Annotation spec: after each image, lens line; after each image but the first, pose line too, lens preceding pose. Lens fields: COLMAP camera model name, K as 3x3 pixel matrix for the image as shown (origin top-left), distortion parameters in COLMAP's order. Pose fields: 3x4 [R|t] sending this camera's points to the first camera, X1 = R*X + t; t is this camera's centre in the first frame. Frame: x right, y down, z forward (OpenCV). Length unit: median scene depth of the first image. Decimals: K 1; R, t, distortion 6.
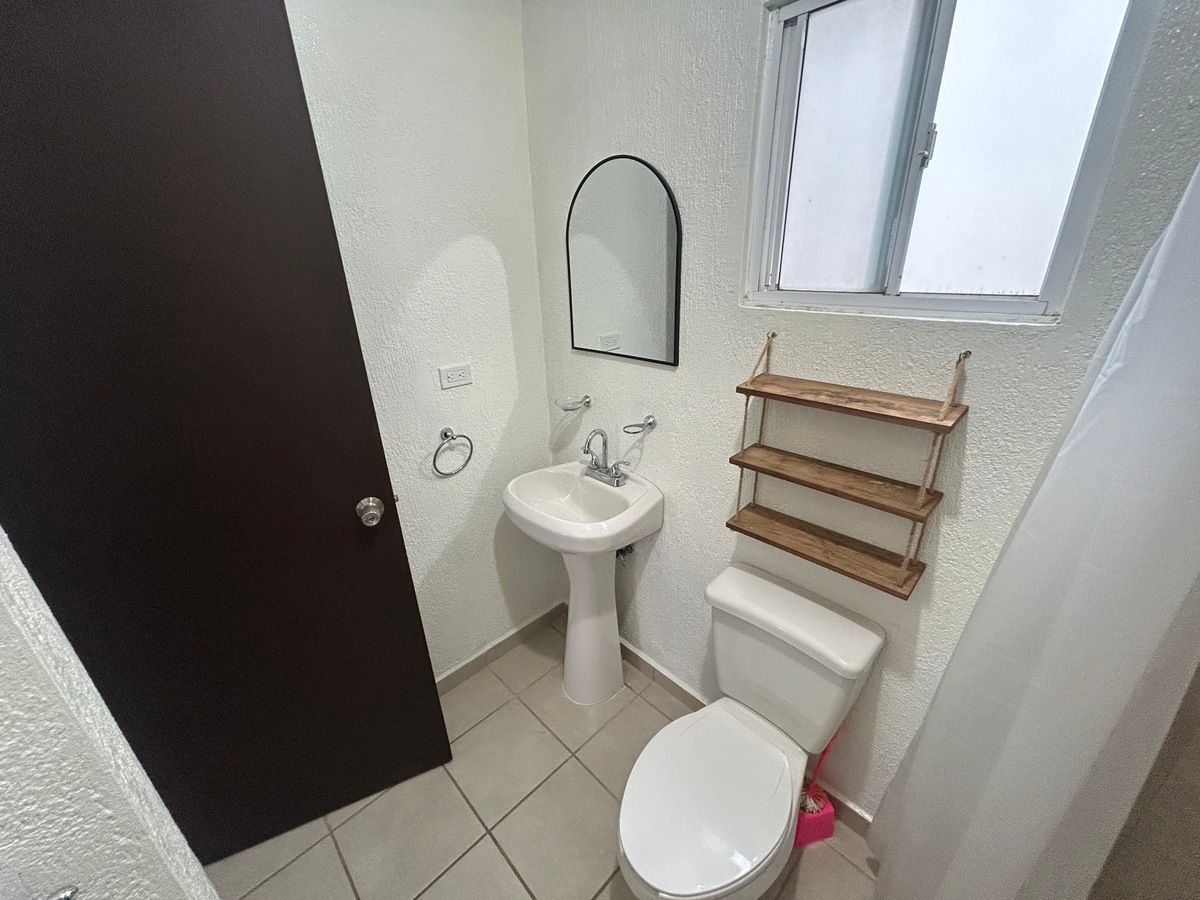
lens RADIAL K [[482.5, 0, 603.5], [0, 482.5, 453.5], [0, 0, 1]] dist [-0.002883, 0.001274]
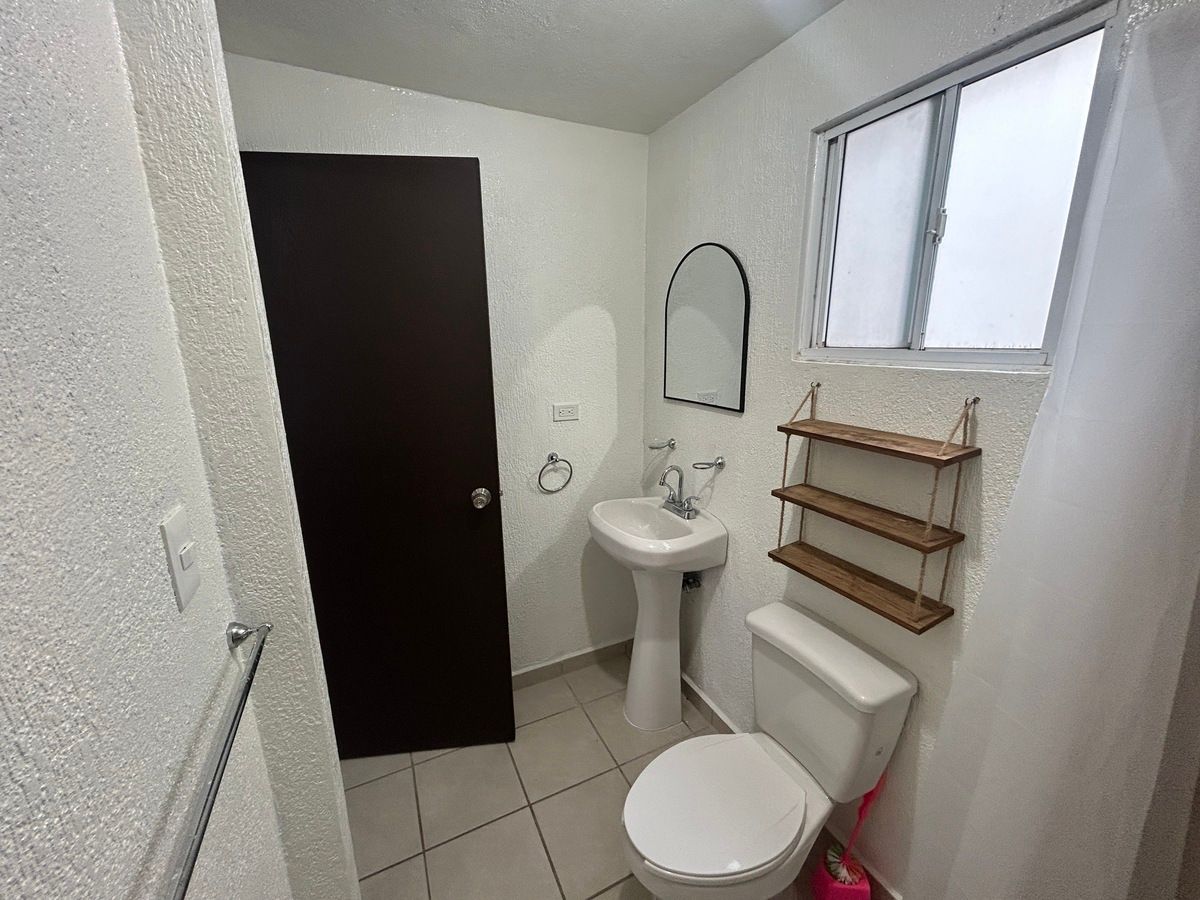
lens RADIAL K [[482.5, 0, 597.5], [0, 482.5, 450.5], [0, 0, 1]] dist [-0.002883, 0.001274]
pose [[0.949656, 0.091711, -0.299571, 0.186800], [-0.137010, 0.981484, -0.133855, 0.112595], [0.281748, 0.168160, 0.944637, -0.167861]]
